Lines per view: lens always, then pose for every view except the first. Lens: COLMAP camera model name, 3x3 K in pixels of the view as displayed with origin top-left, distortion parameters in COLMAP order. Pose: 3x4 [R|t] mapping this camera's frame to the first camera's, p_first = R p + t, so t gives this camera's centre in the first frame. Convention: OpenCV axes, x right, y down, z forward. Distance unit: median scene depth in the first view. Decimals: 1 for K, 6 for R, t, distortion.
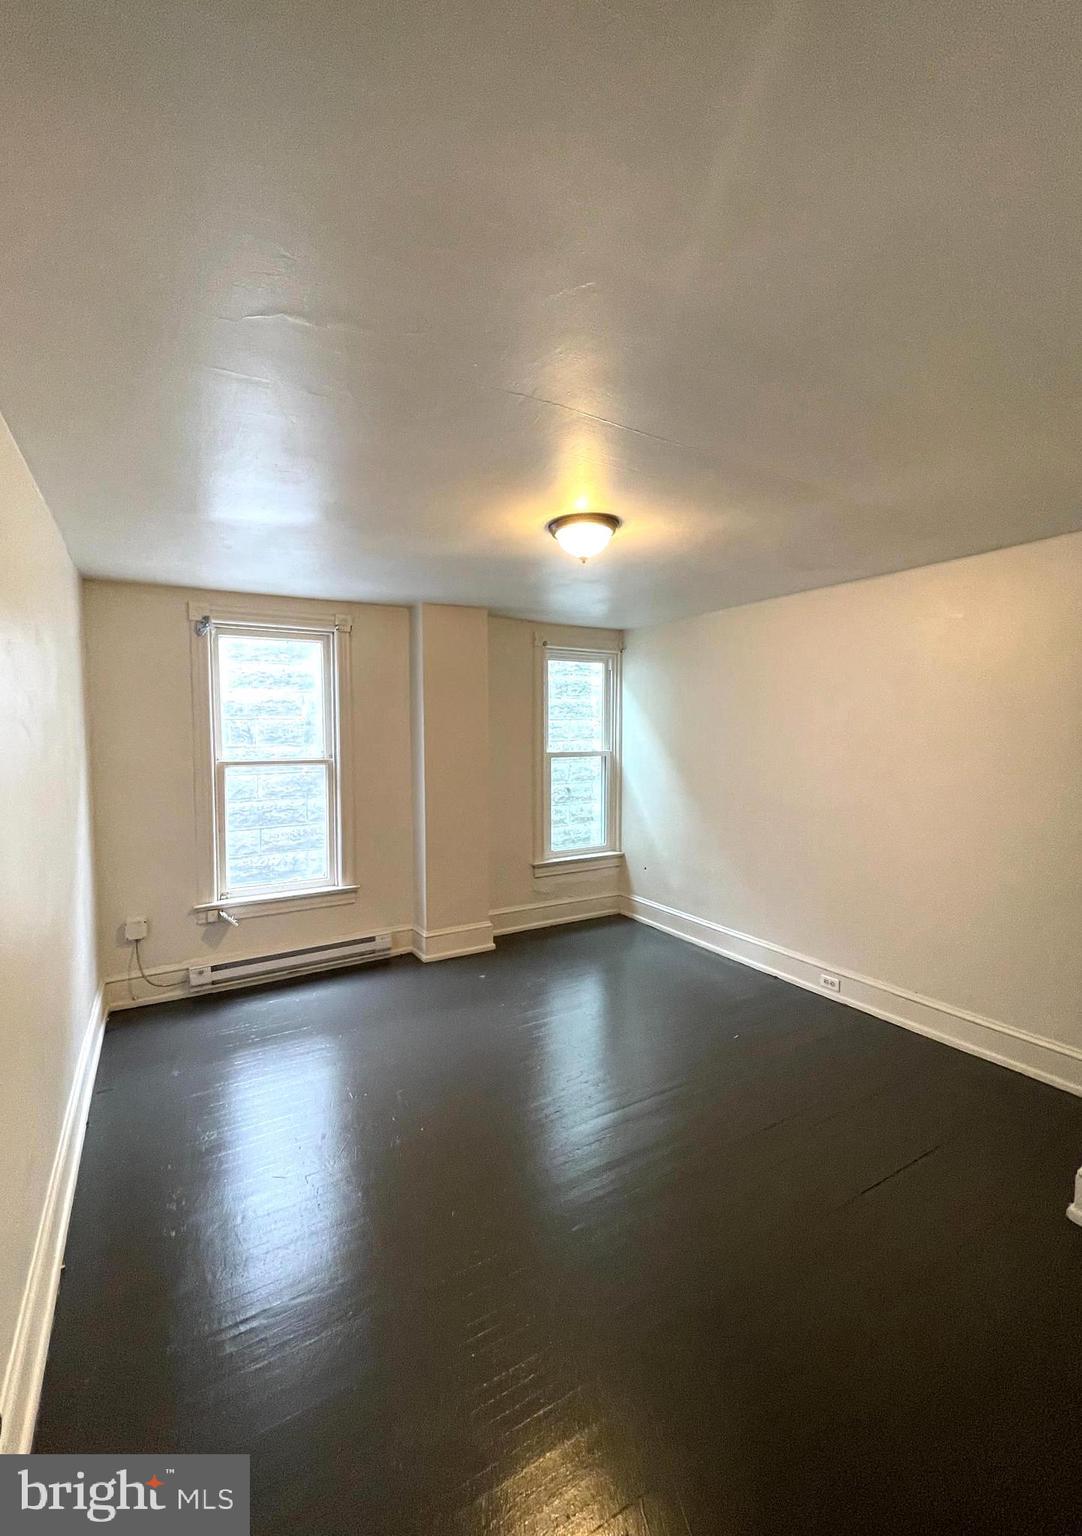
lens RADIAL K [[618.0, 0, 507.0], [0, 618.0, 760.5], [0, 0, 1]] dist [0.000392, -0.000035]
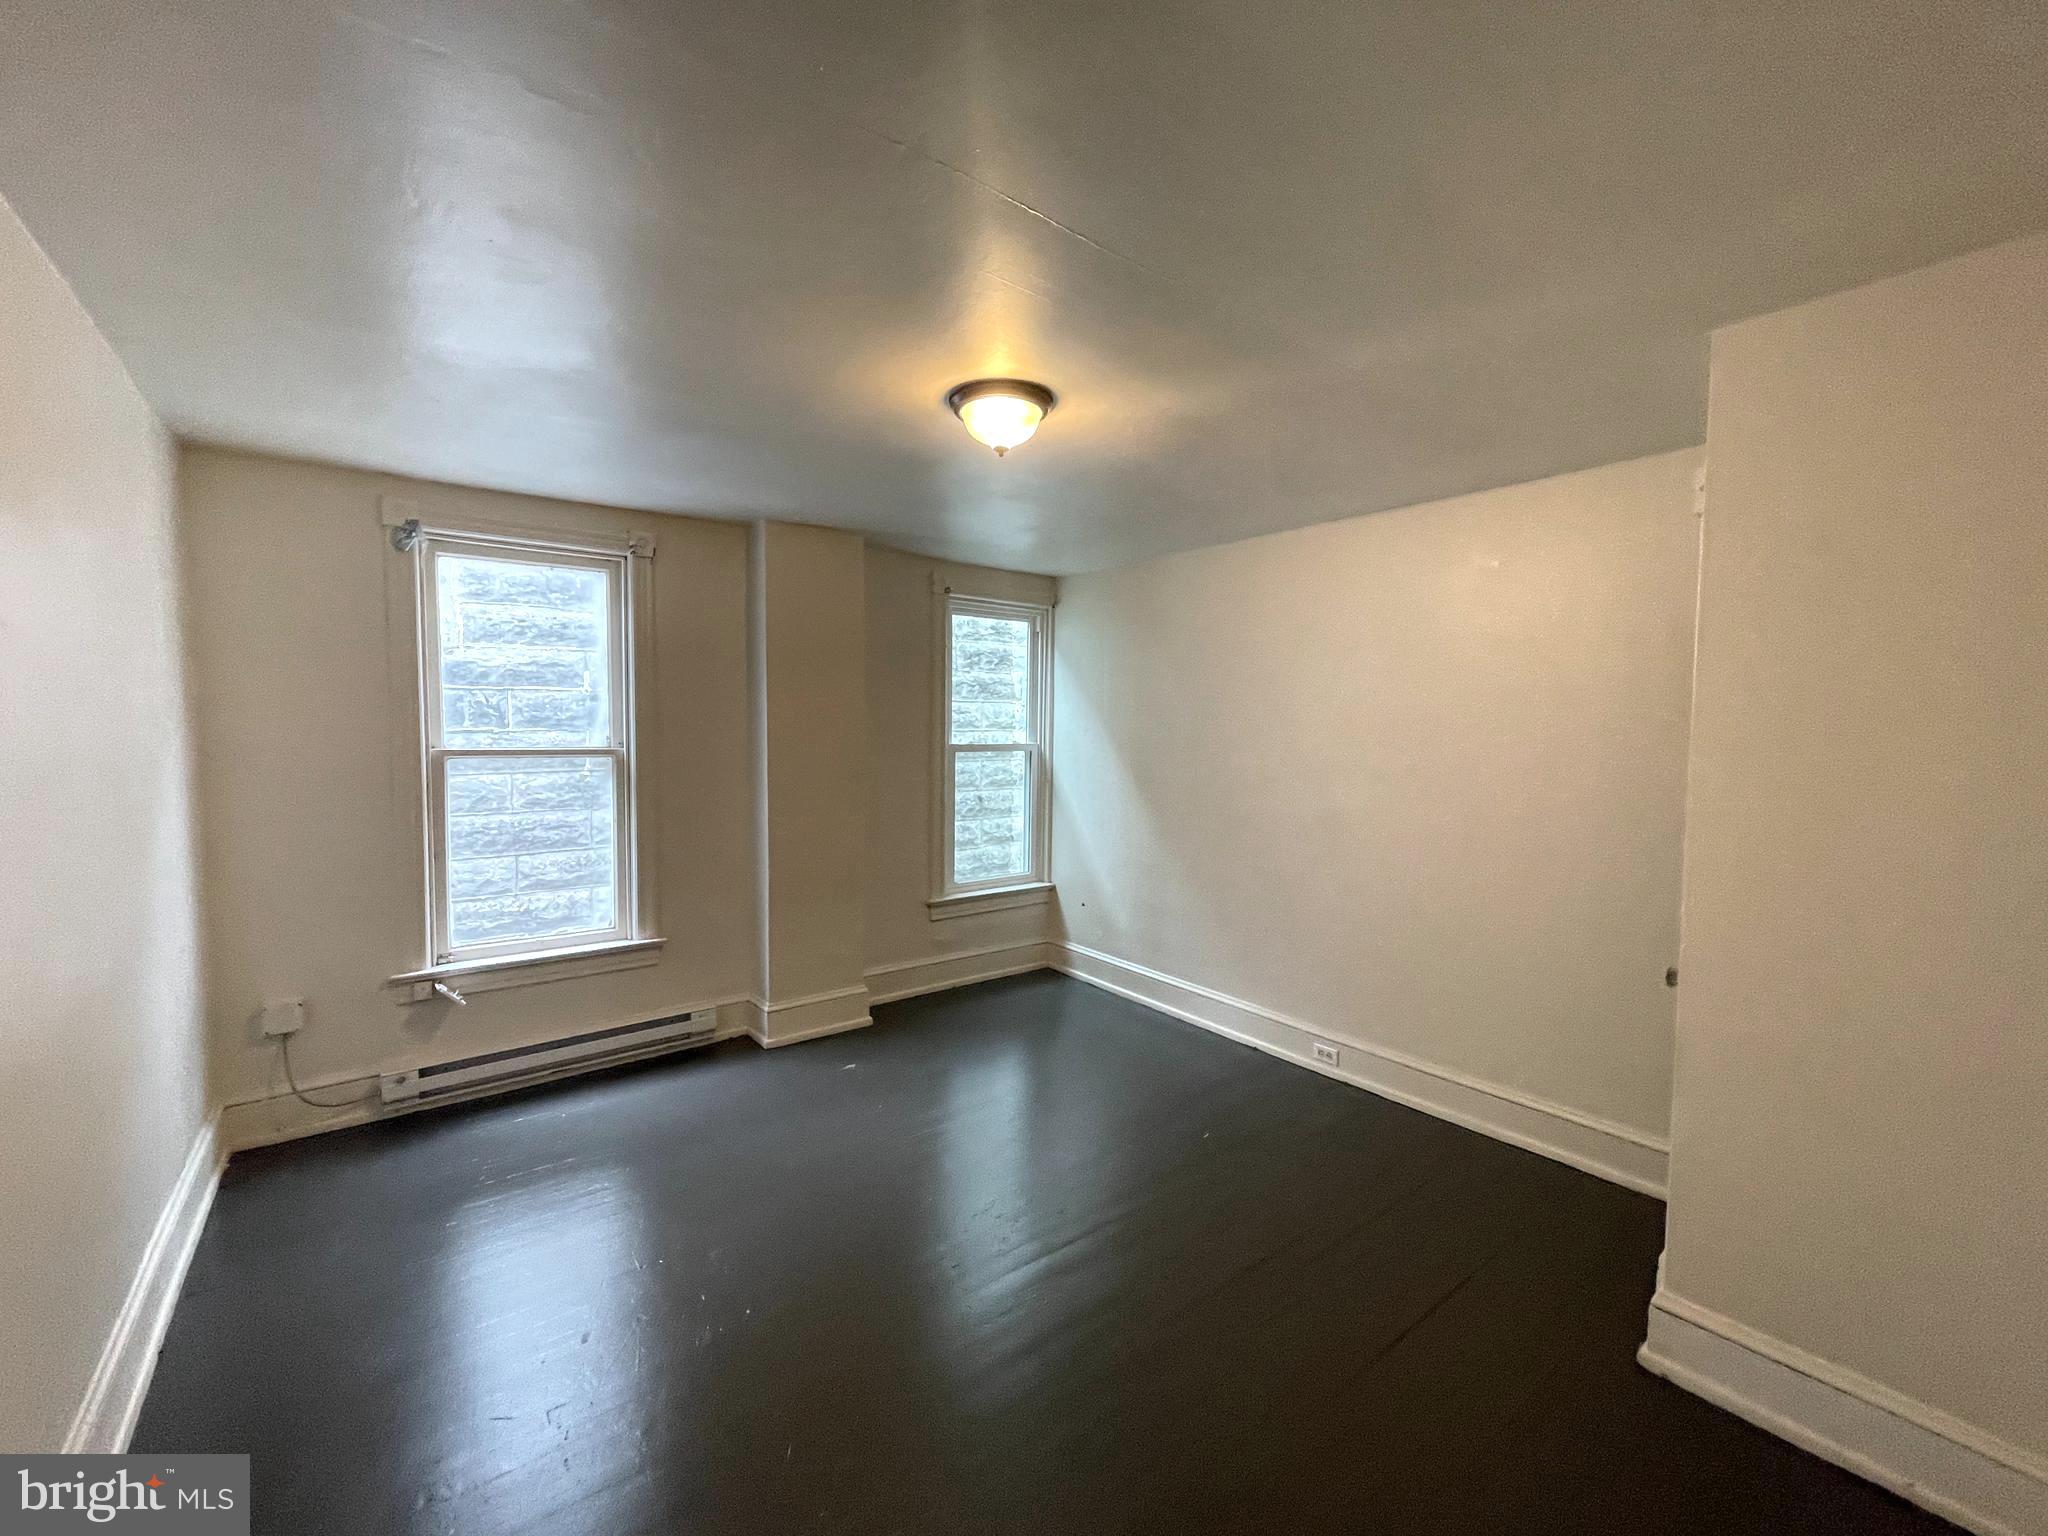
lens RADIAL K [[823.9, 0, 1019.0], [0, 823.9, 770.9], [0, 0, 1]] dist [-0.002088, 0.000276]
pose [[0.989711, 0.006166, 0.142950, 0.010359], [-0.007404, 0.999939, 0.008135, 0.010835], [-0.142891, -0.009110, 0.989696, 0.061930]]
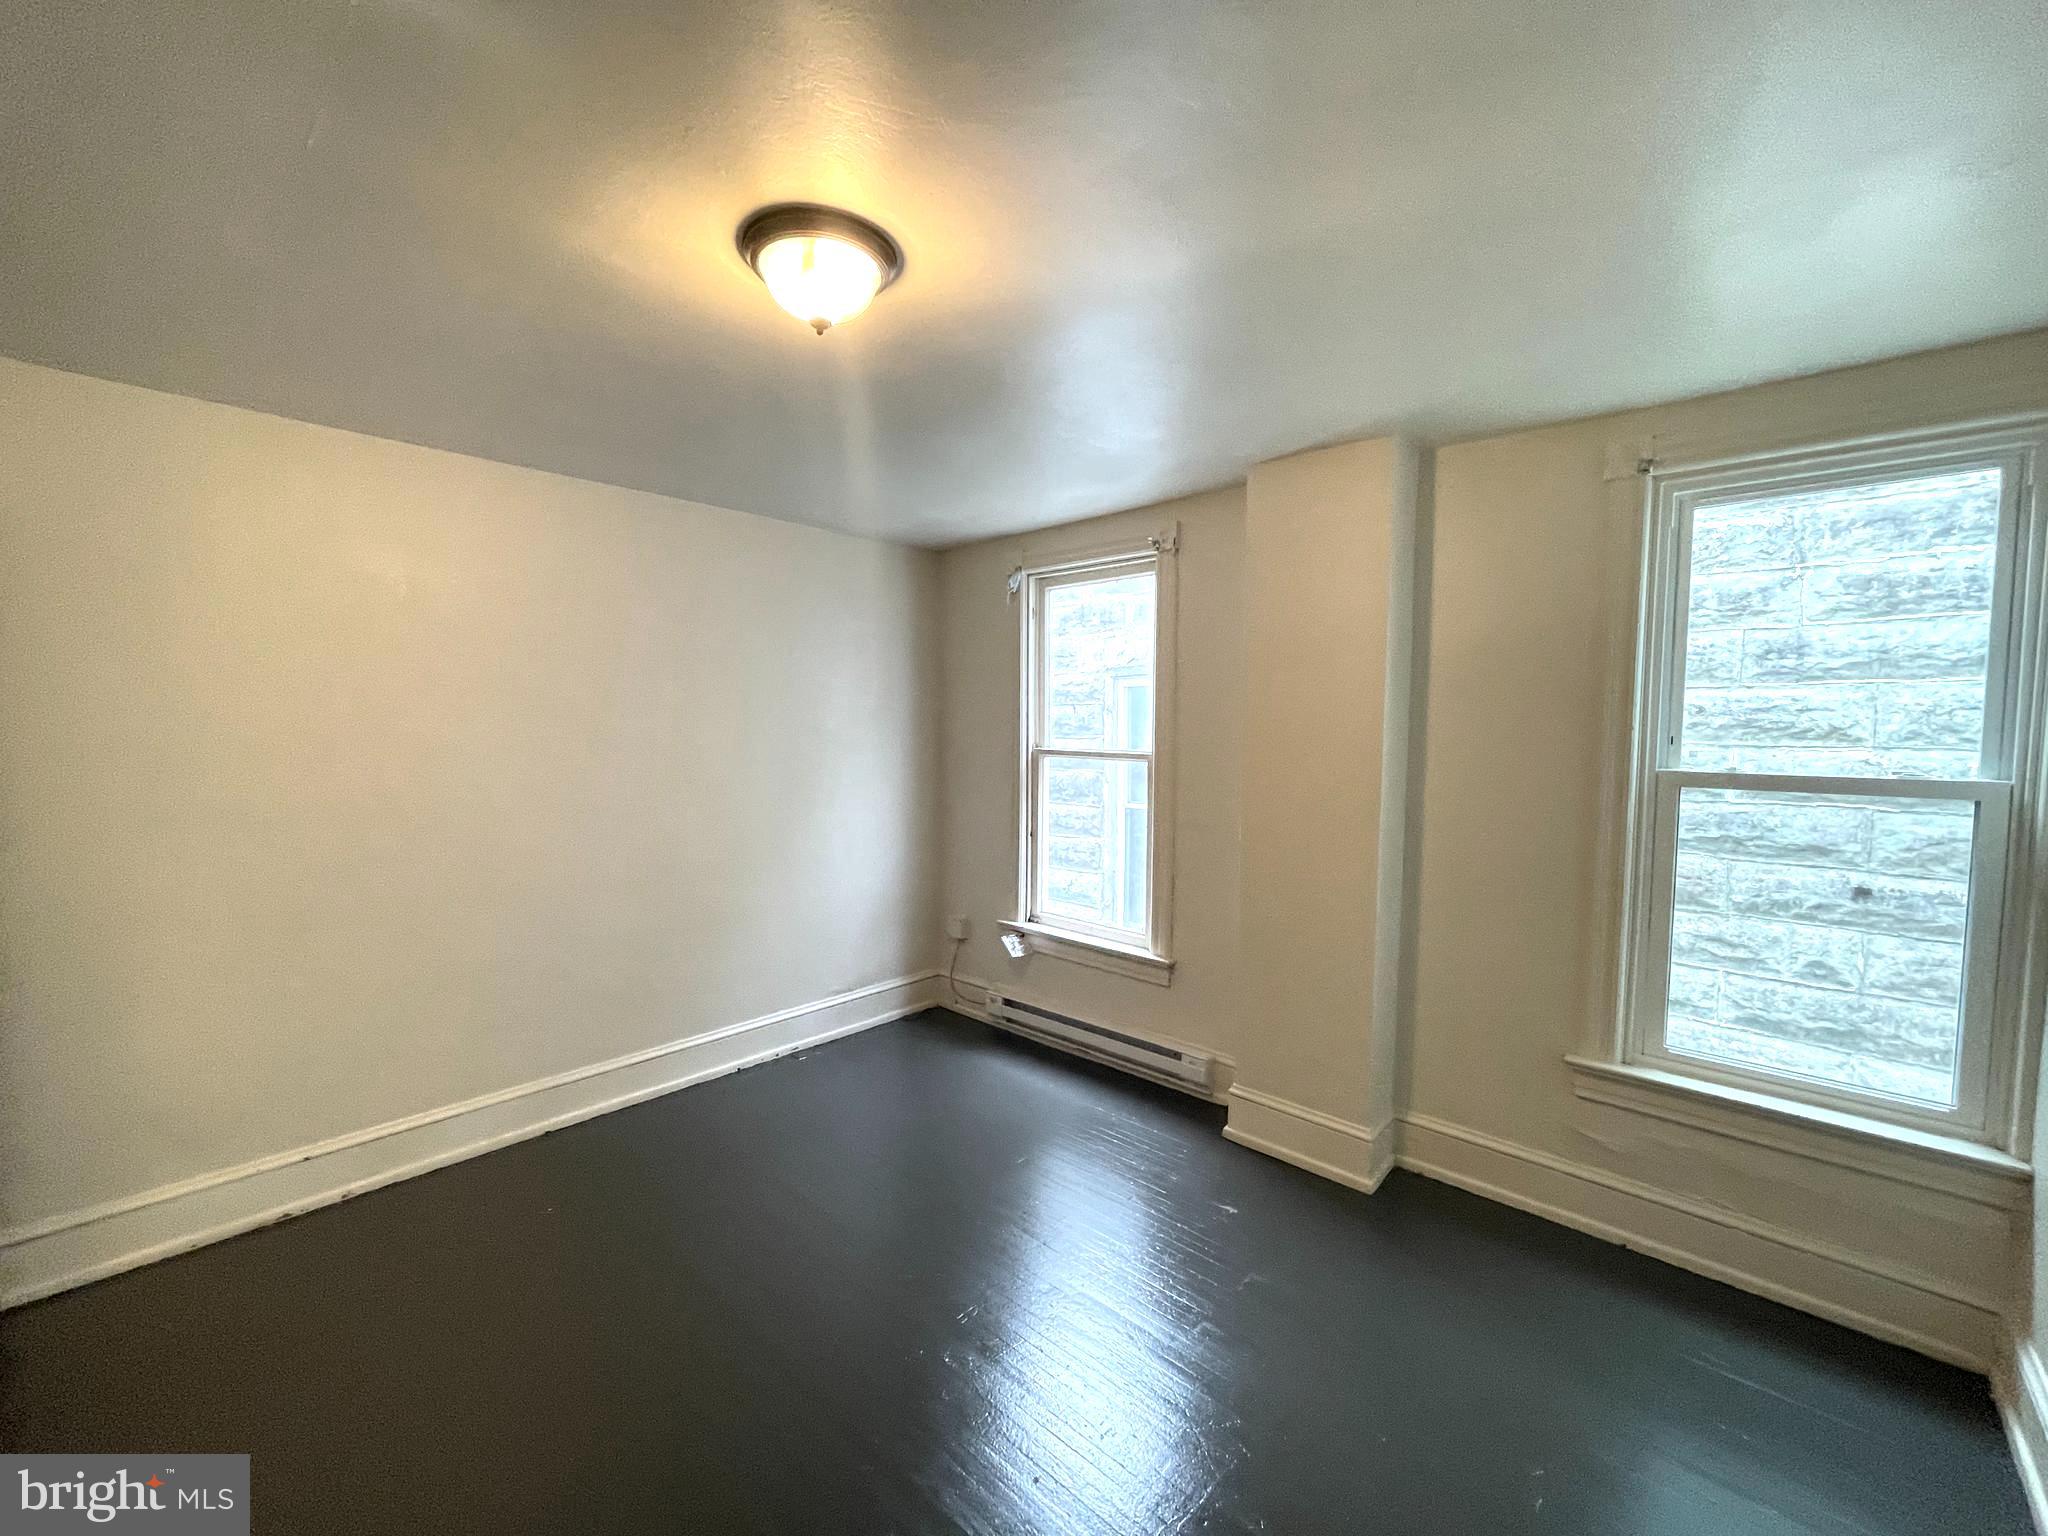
lens RADIAL K [[831.8, 0, 1018.7], [0, 831.8, 769.3], [0, 0, 1]] dist [0.001684, 0.000472]
pose [[0.300889, 0.057509, -0.951924, 0.484914], [-0.060853, 0.997304, 0.041016, -0.012411], [0.951716, 0.045586, 0.303577, 0.588054]]
